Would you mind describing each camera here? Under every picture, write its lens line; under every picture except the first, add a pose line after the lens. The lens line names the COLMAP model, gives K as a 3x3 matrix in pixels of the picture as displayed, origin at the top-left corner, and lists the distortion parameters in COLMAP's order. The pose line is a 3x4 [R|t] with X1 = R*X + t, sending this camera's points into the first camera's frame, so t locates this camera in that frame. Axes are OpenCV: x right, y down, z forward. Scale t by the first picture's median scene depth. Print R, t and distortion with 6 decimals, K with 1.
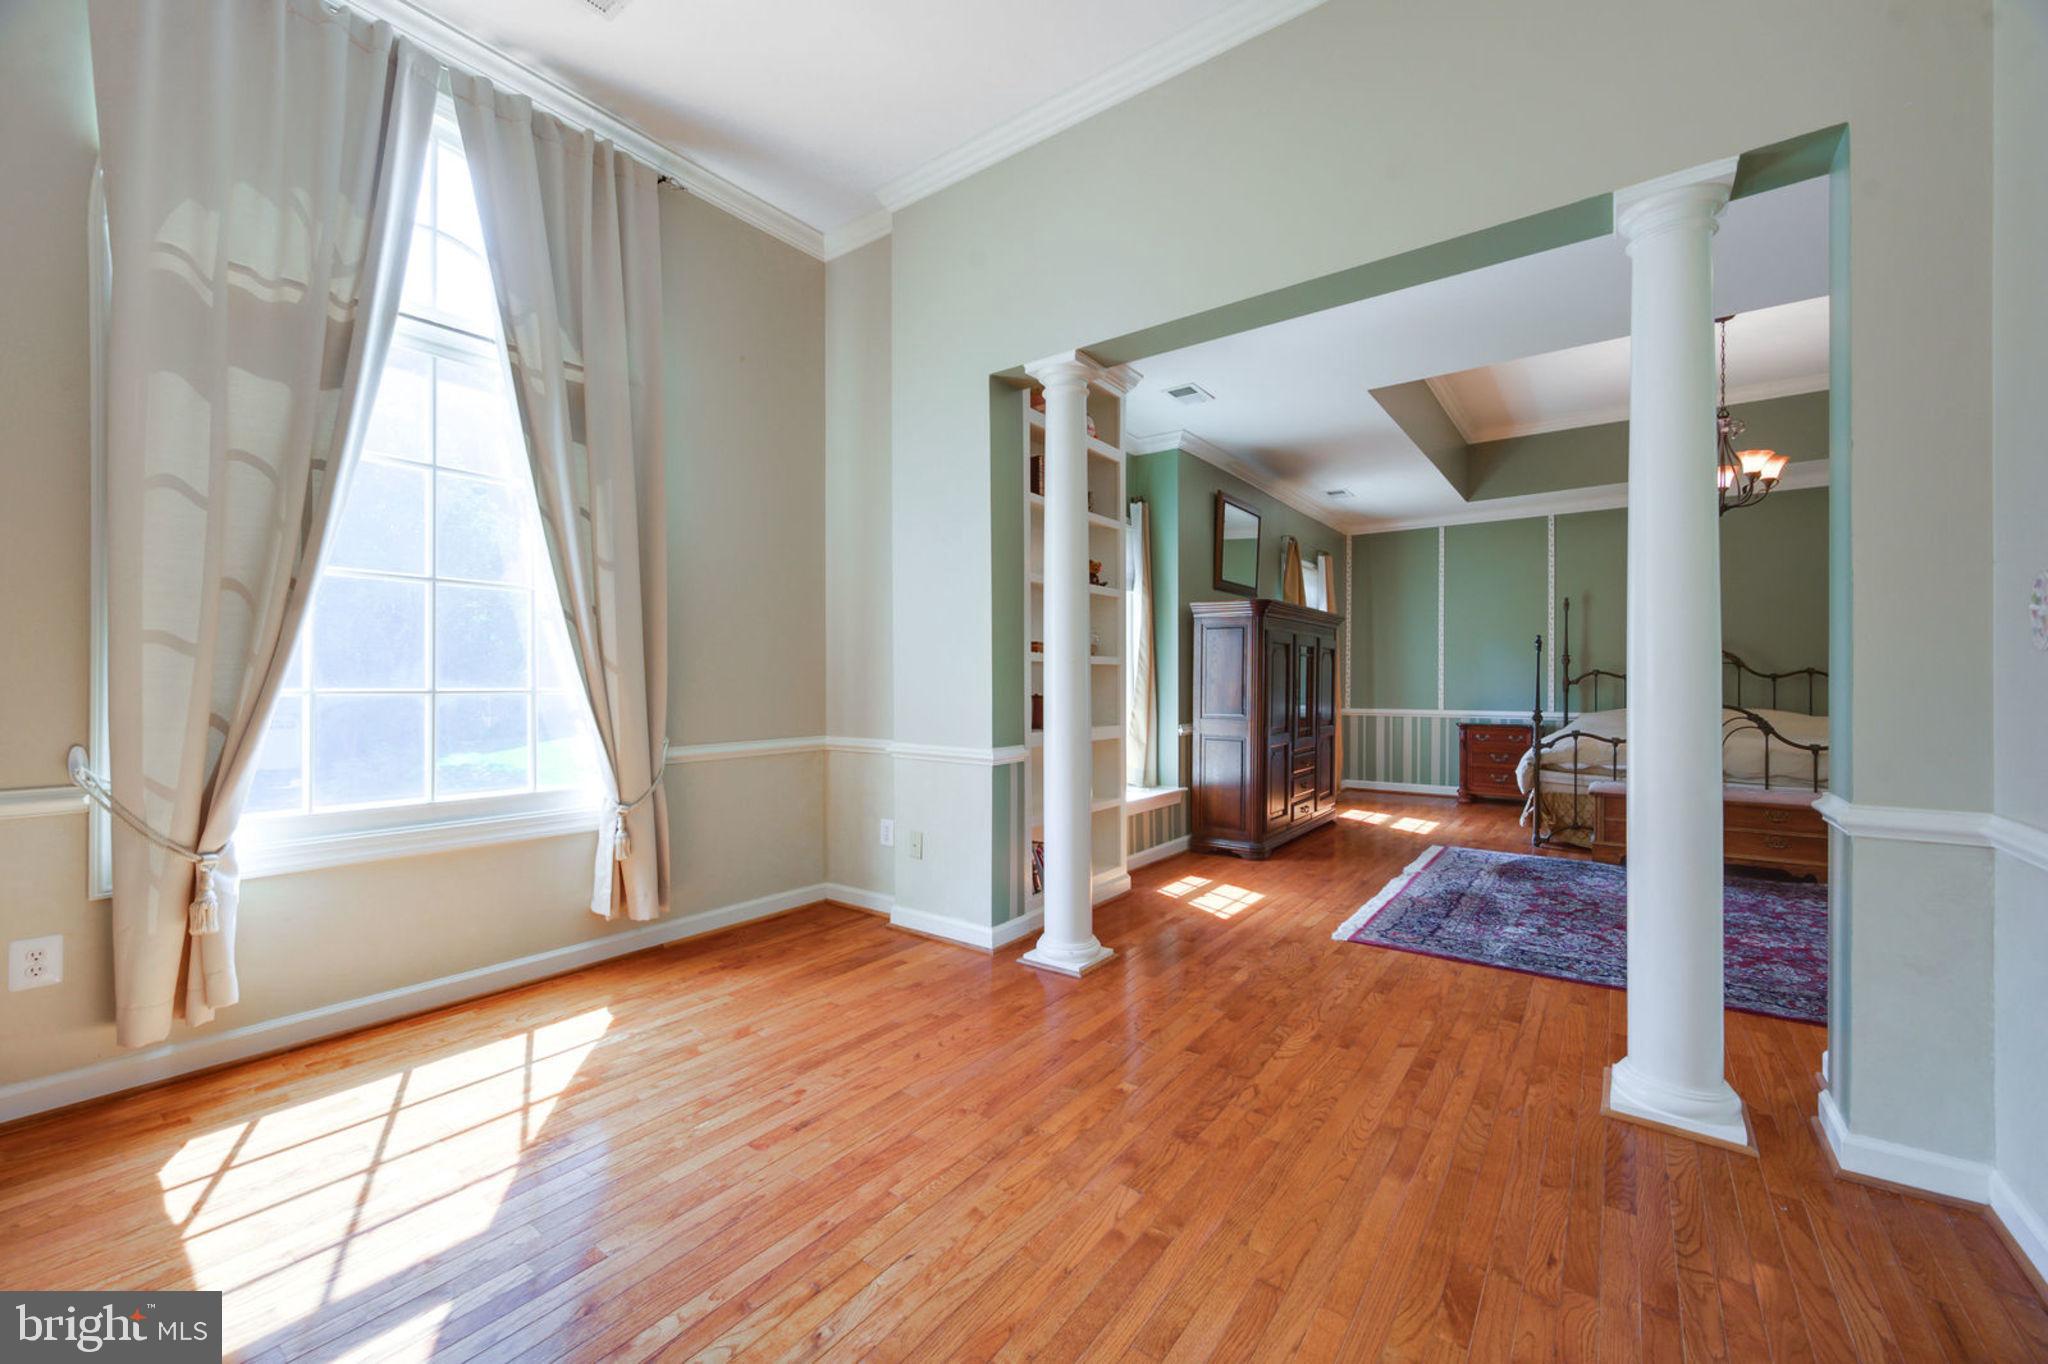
lens RADIAL K [[814.9, 0, 993.6], [0, 814.9, 684.9], [0, 0, 1]] dist [-0.001004, -0.000207]
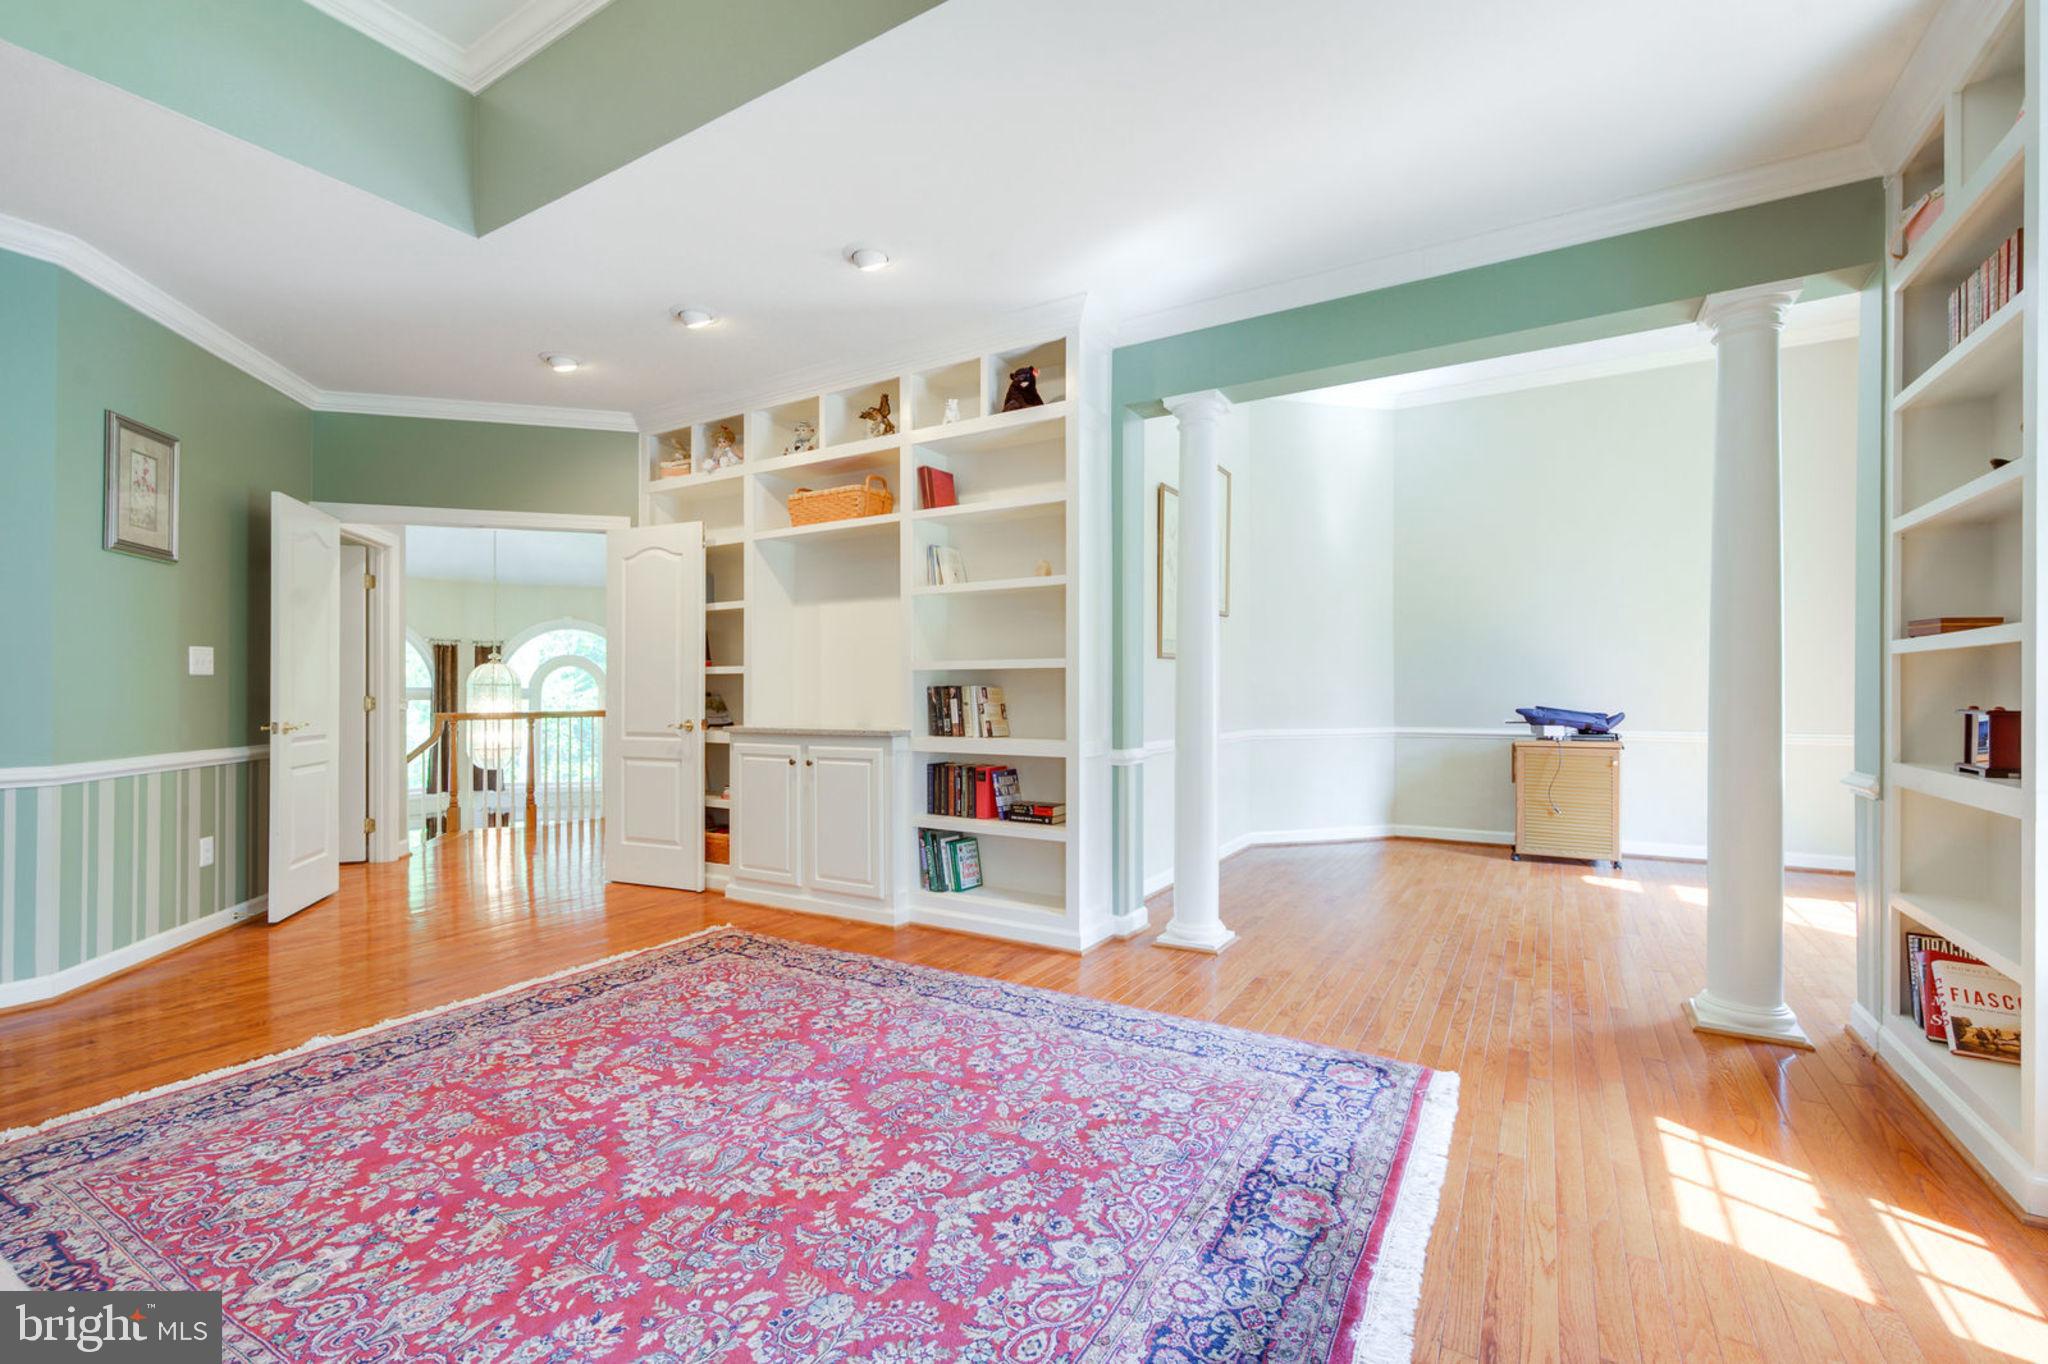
lens RADIAL K [[876.3, 0, 1029.5], [0, 876.3, 690.9], [0, 0, 1]] dist [0.000590, 0.000077]
pose [[-0.992381, -0.000224, -0.123210, 0.418911], [-0.000462, 0.999998, 0.001901, -0.000663], [0.123210, 0.001943, -0.992379, 0.822281]]
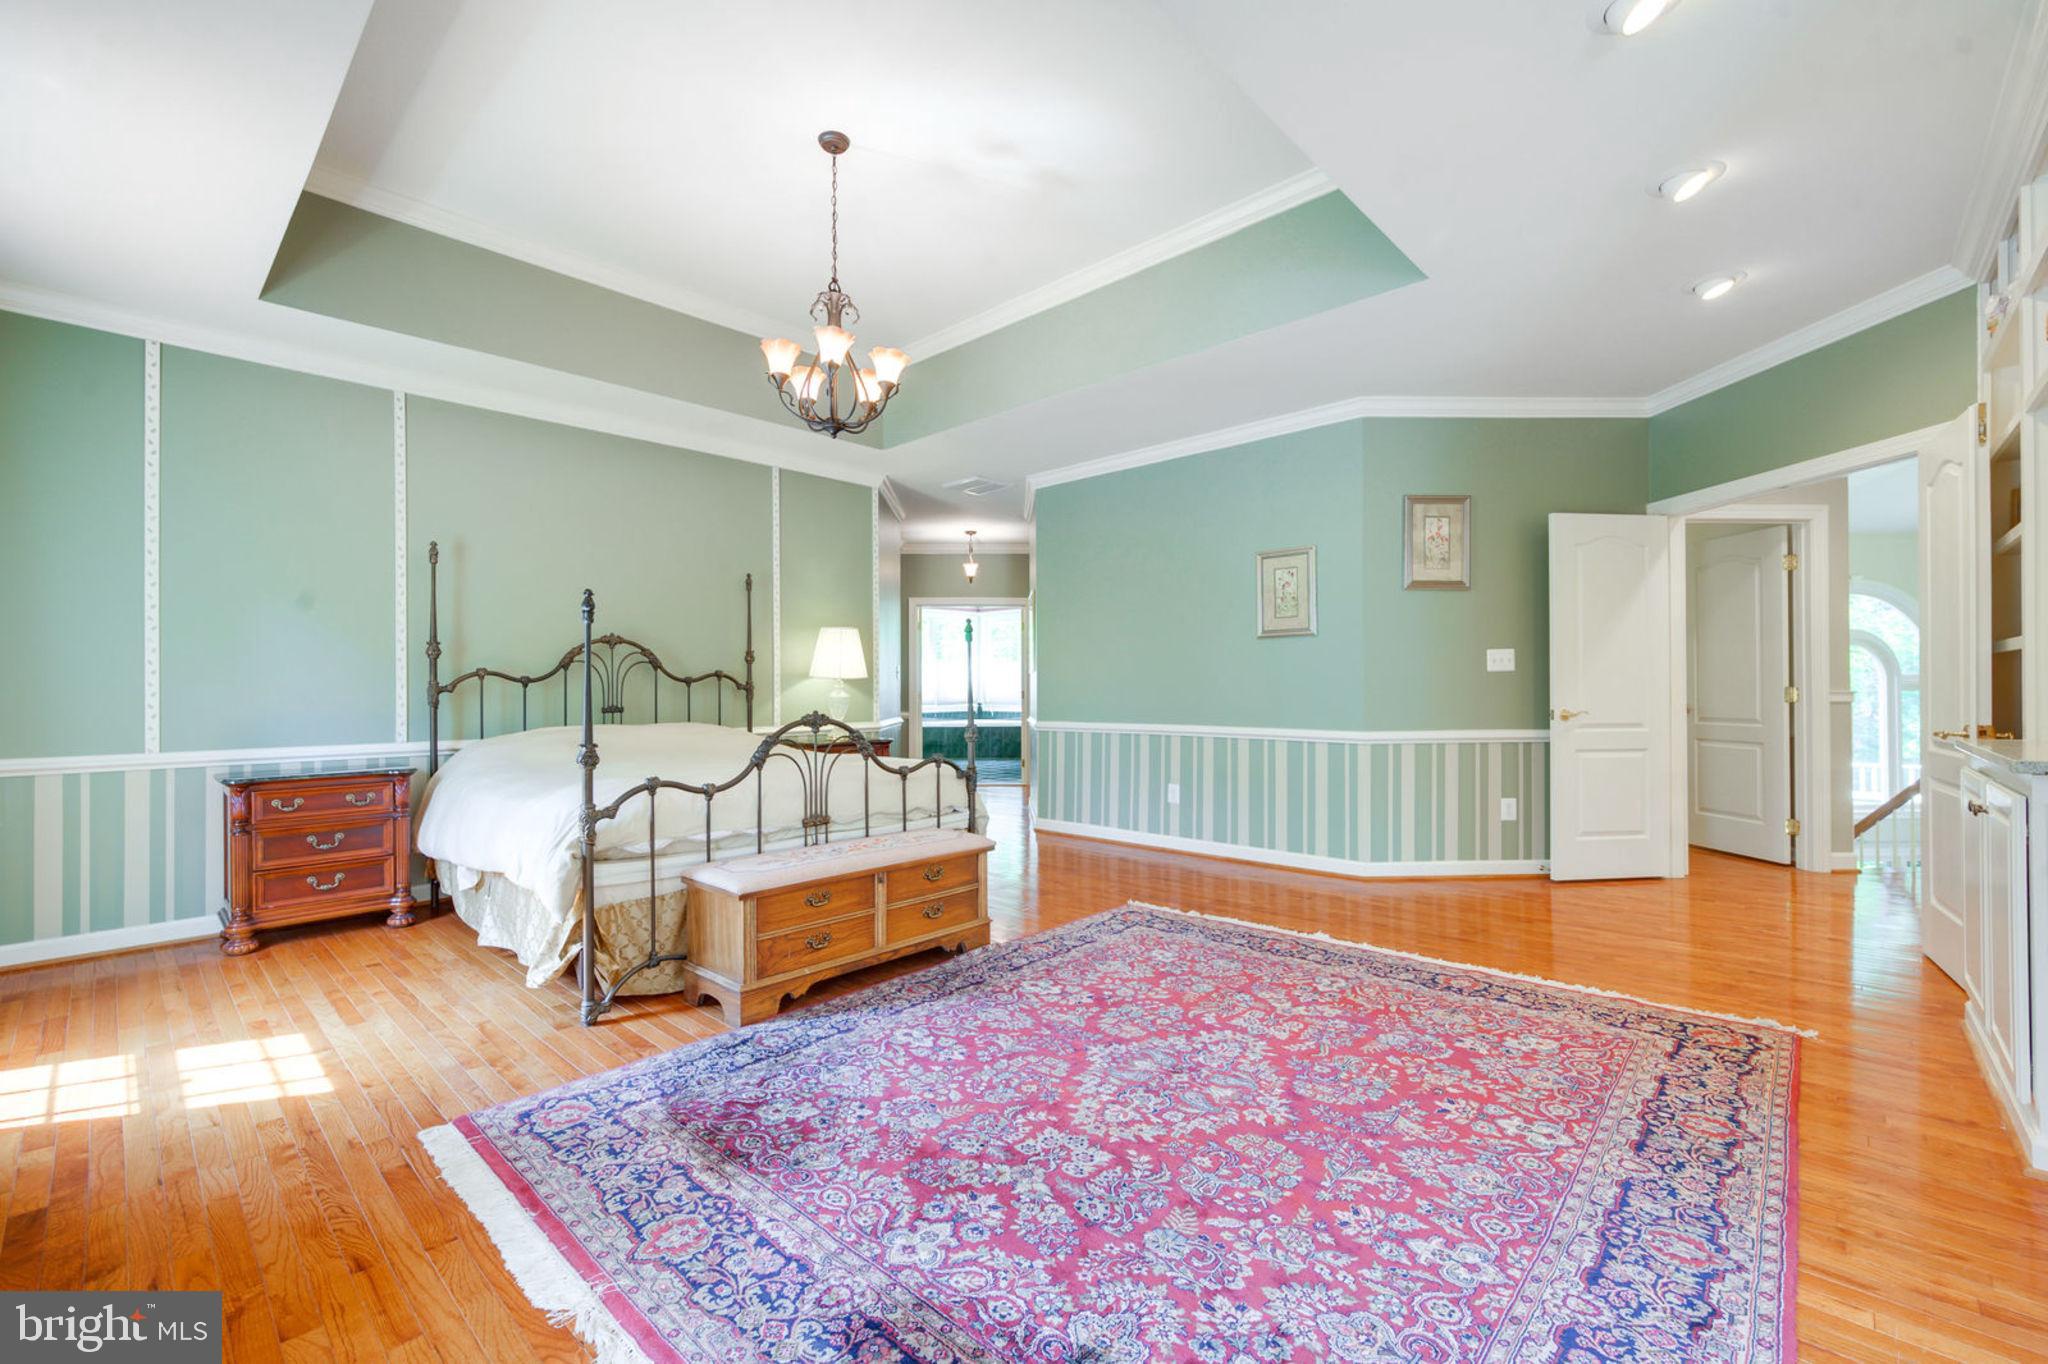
lens RADIAL K [[876.3, 0, 1029.5], [0, 876.3, 690.9], [0, 0, 1]] dist [0.000590, 0.000077]
pose [[0.091636, -0.005905, 0.995775, 0.127863], [0.010381, 0.999934, 0.004974, -0.000845], [-0.995738, 0.009881, 0.091691, 0.527319]]
